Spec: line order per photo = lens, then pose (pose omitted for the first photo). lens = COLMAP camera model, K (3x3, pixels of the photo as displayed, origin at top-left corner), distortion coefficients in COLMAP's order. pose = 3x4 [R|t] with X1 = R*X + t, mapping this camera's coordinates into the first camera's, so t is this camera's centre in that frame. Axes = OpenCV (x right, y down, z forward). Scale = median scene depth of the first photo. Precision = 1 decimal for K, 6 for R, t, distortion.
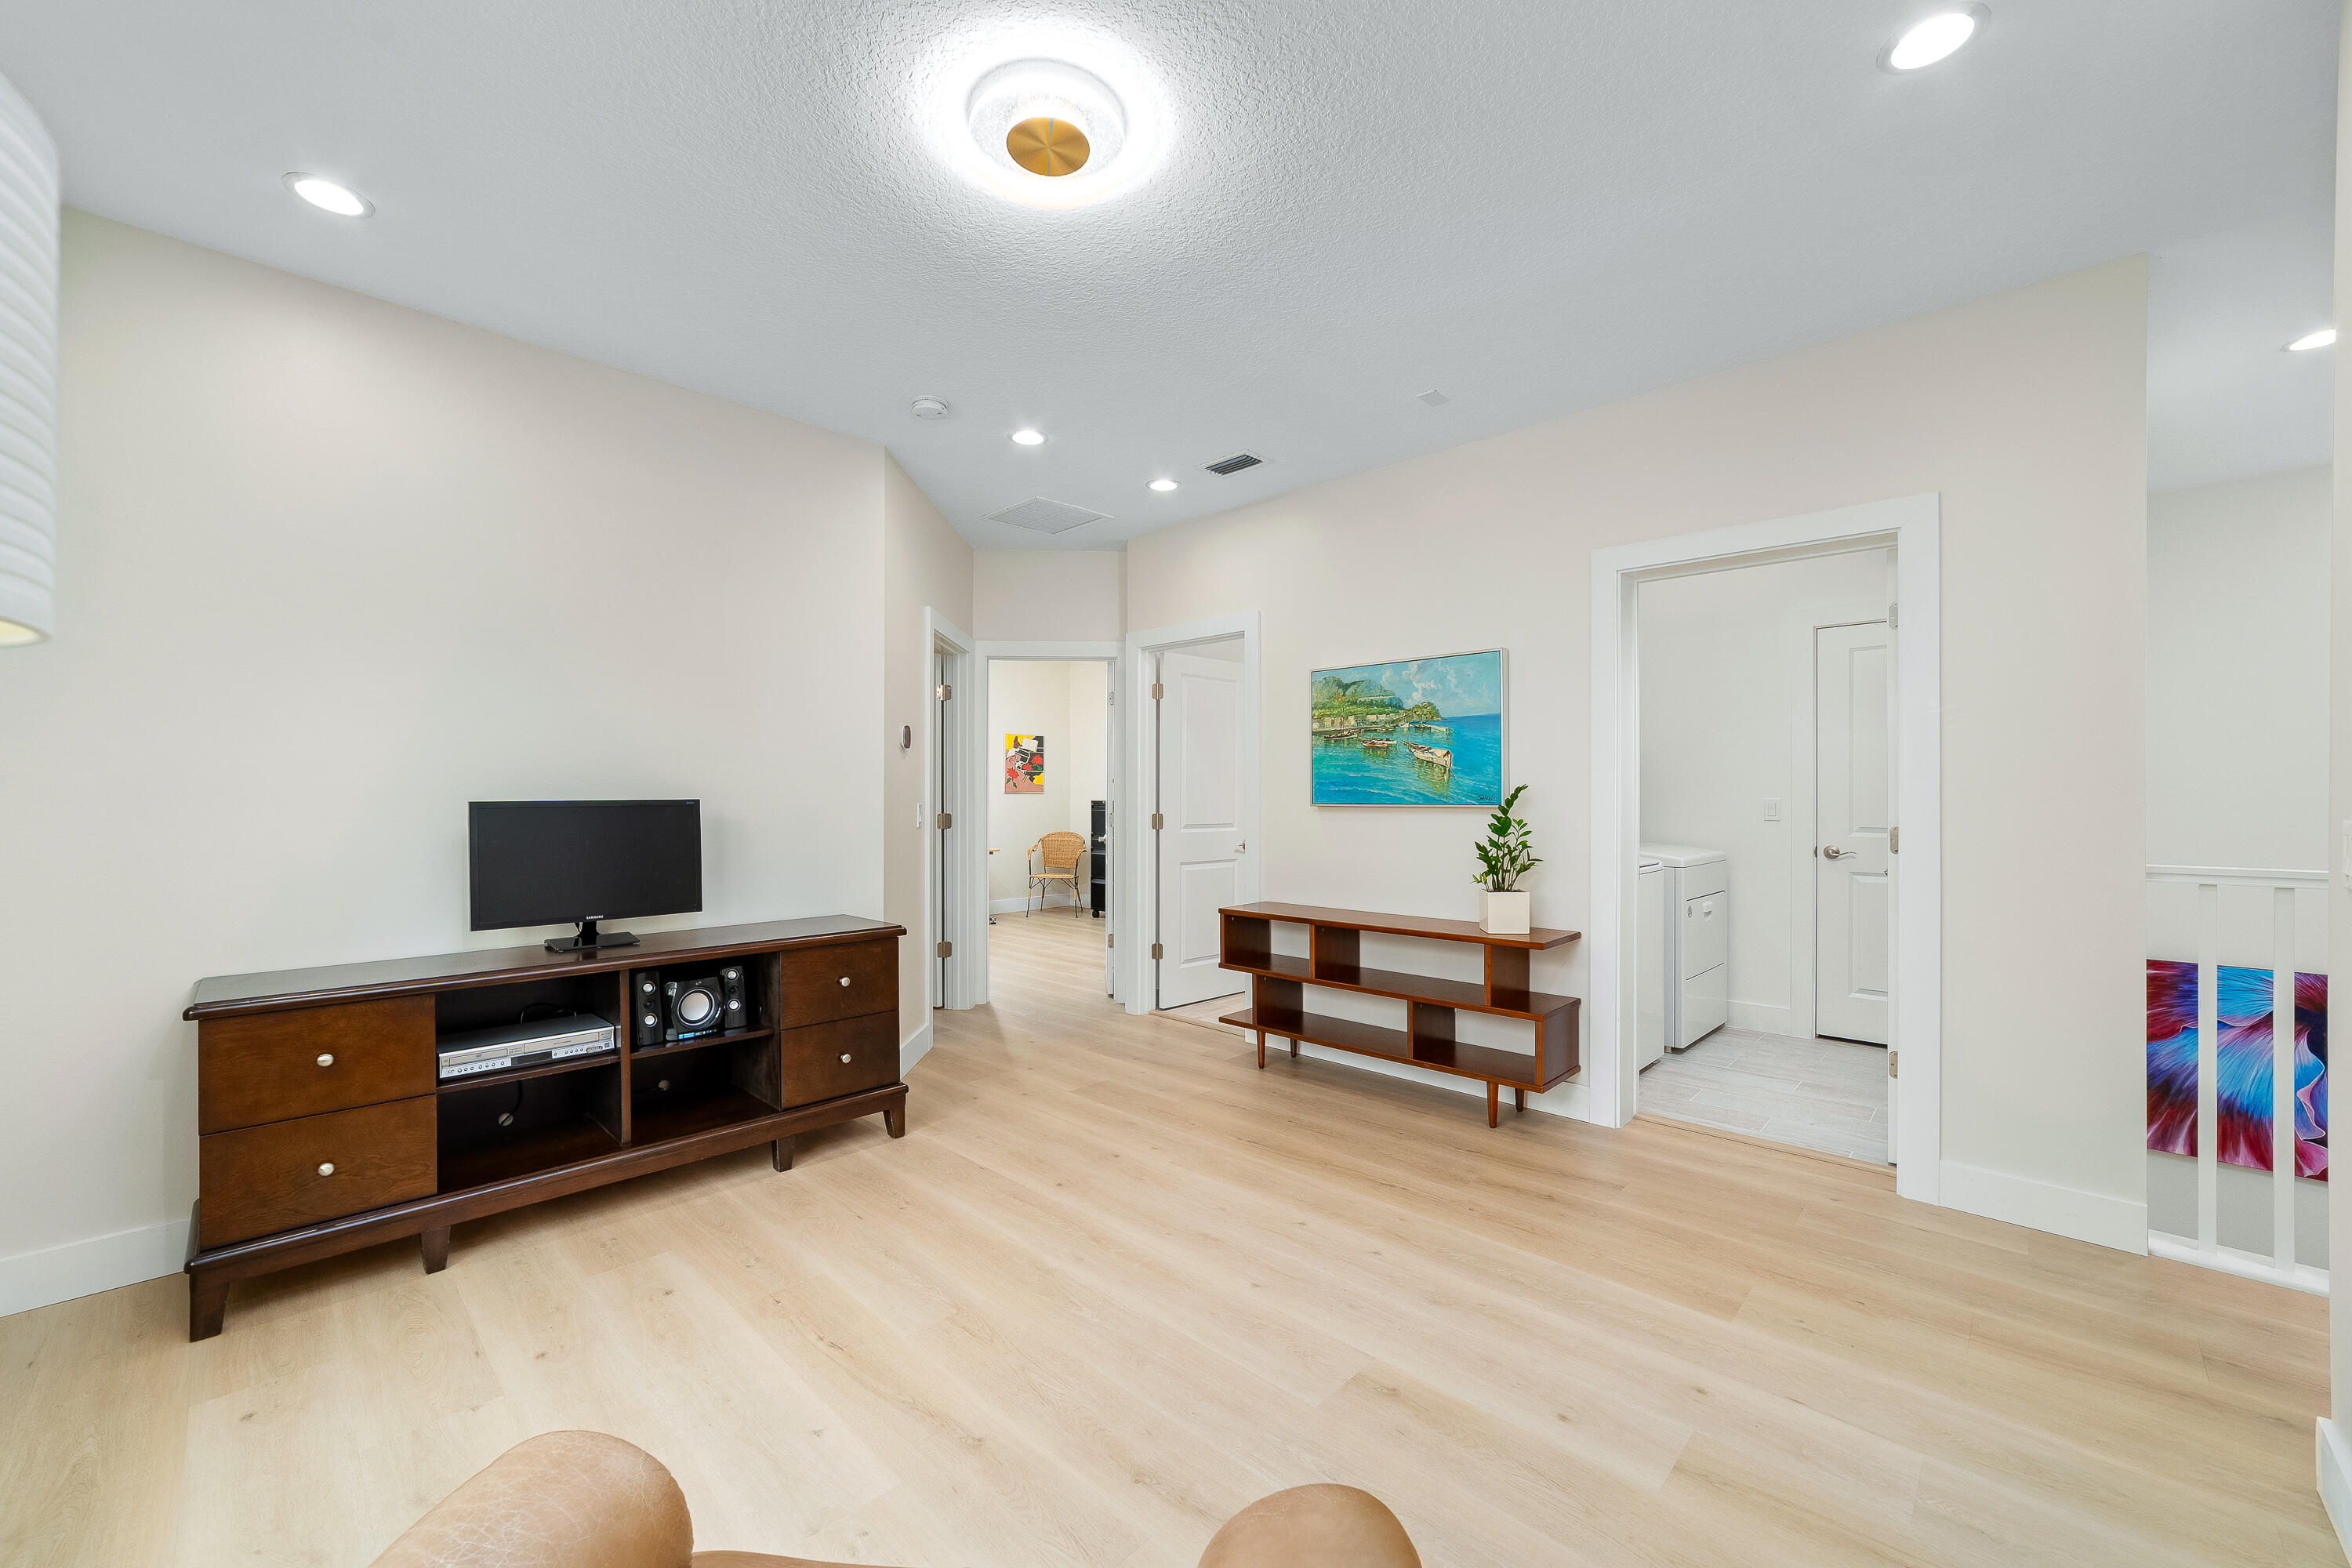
lens RADIAL K [[927.1, 0, 1166.1], [0, 927.1, 792.9], [0, 0, 1]] dist [-0.021585, 0.009358]
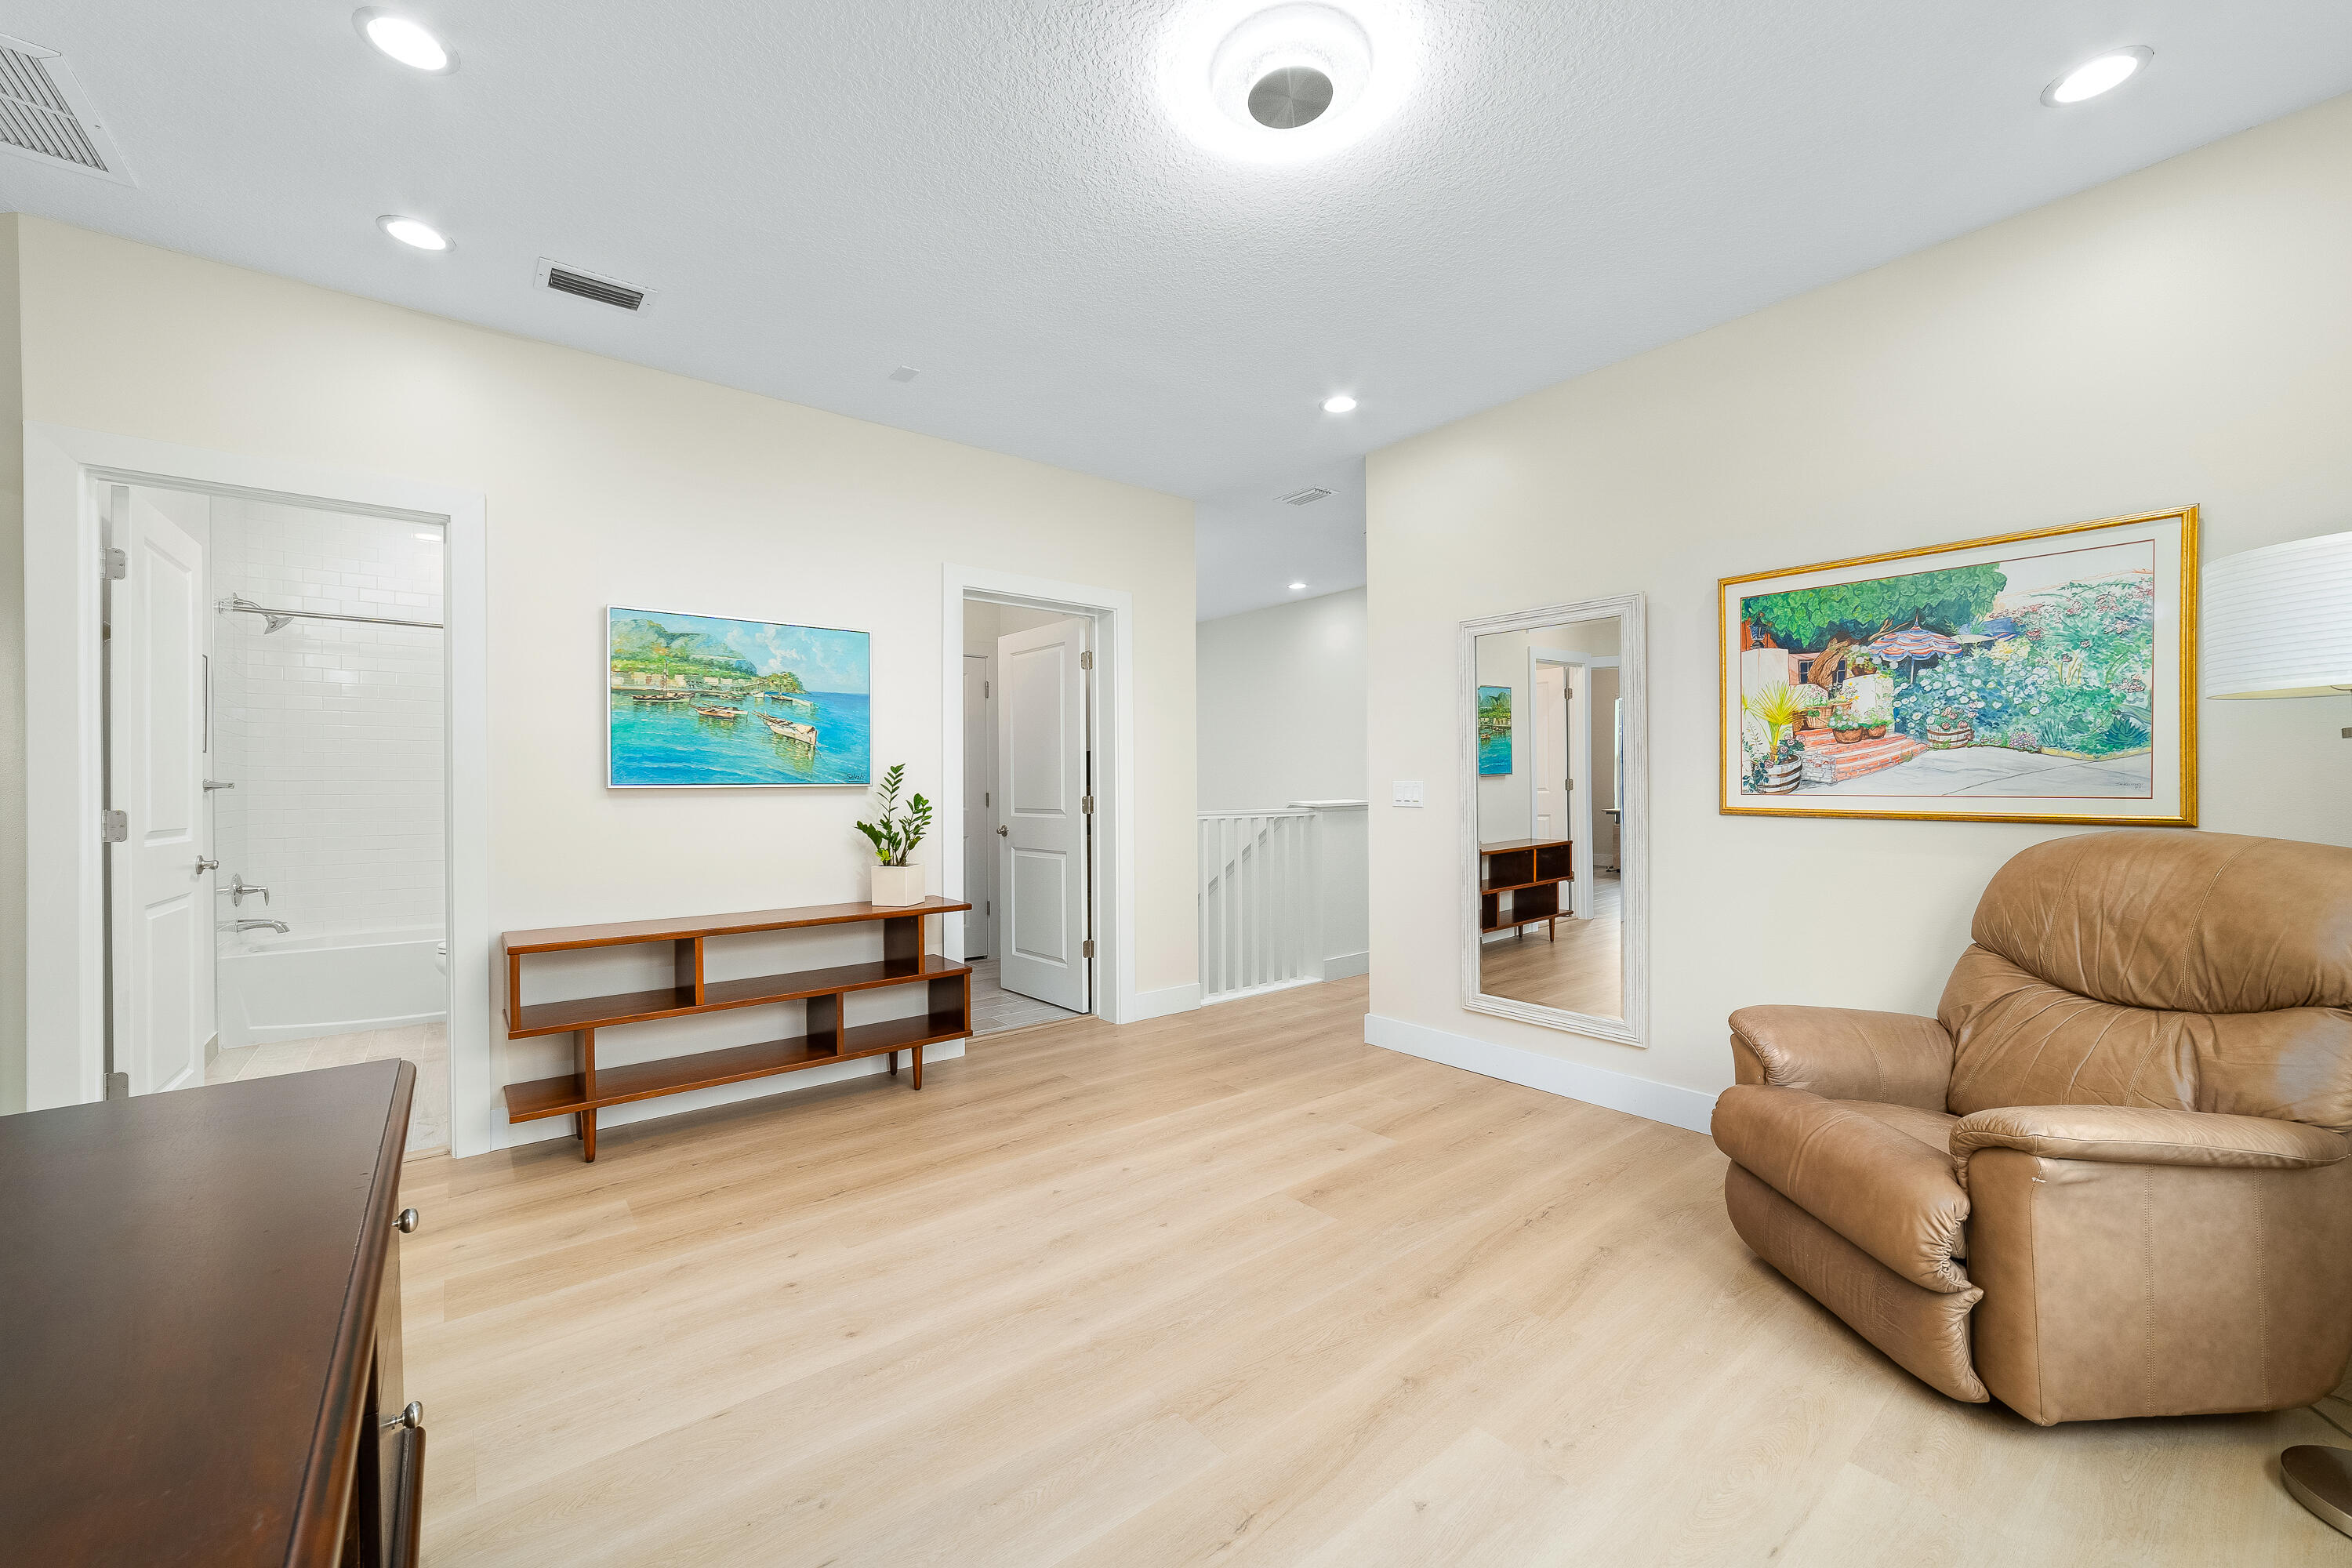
lens RADIAL K [[917.9, 0, 1167.3], [0, 917.9, 788.8], [0, 0, 1]] dist [-0.020437, 0.009101]
pose [[0.121303, -0.001718, 0.992614, -0.581008], [0.006397, 0.999979, 0.000949, 0.018900], [-0.992595, 0.006235, 0.121311, 0.530986]]
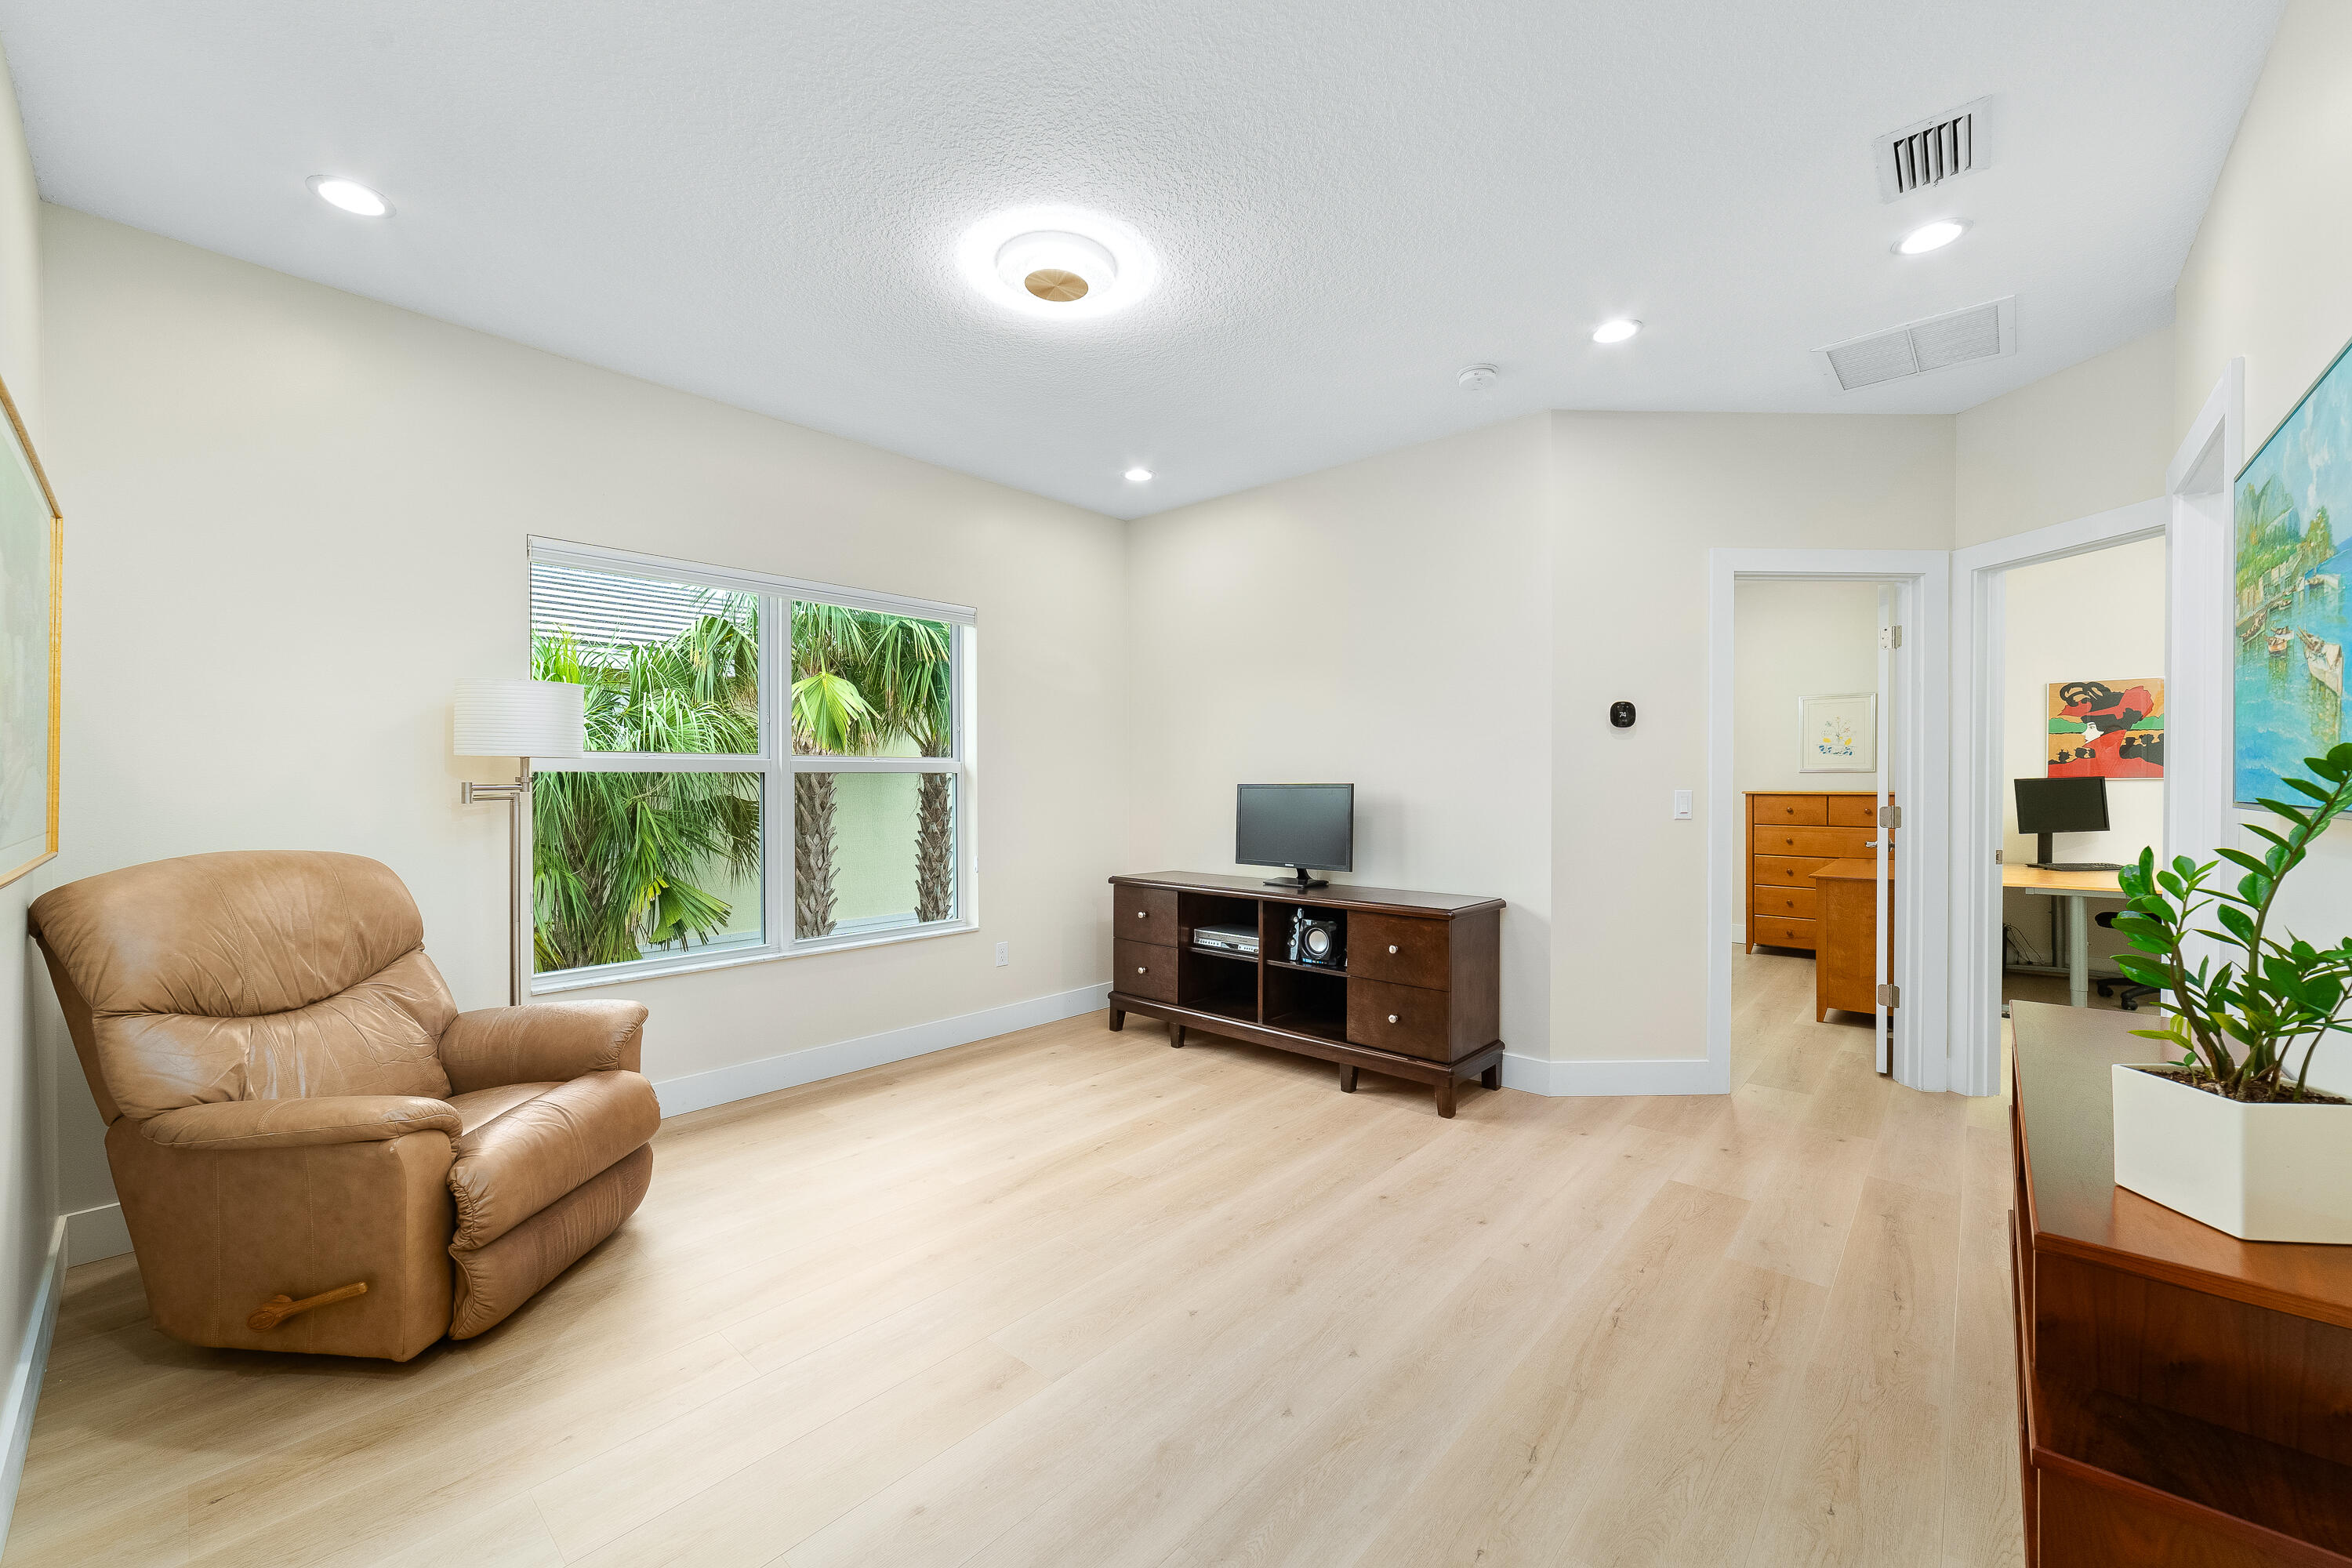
lens RADIAL K [[917.9, 0, 1167.3], [0, 917.9, 788.8], [0, 0, 1]] dist [-0.020437, 0.009101]
pose [[0.042761, 0.011760, -0.999016, 0.613081], [0.000391, 0.999930, 0.011788, 0.000305], [0.999085, -0.000895, 0.042754, 0.575364]]
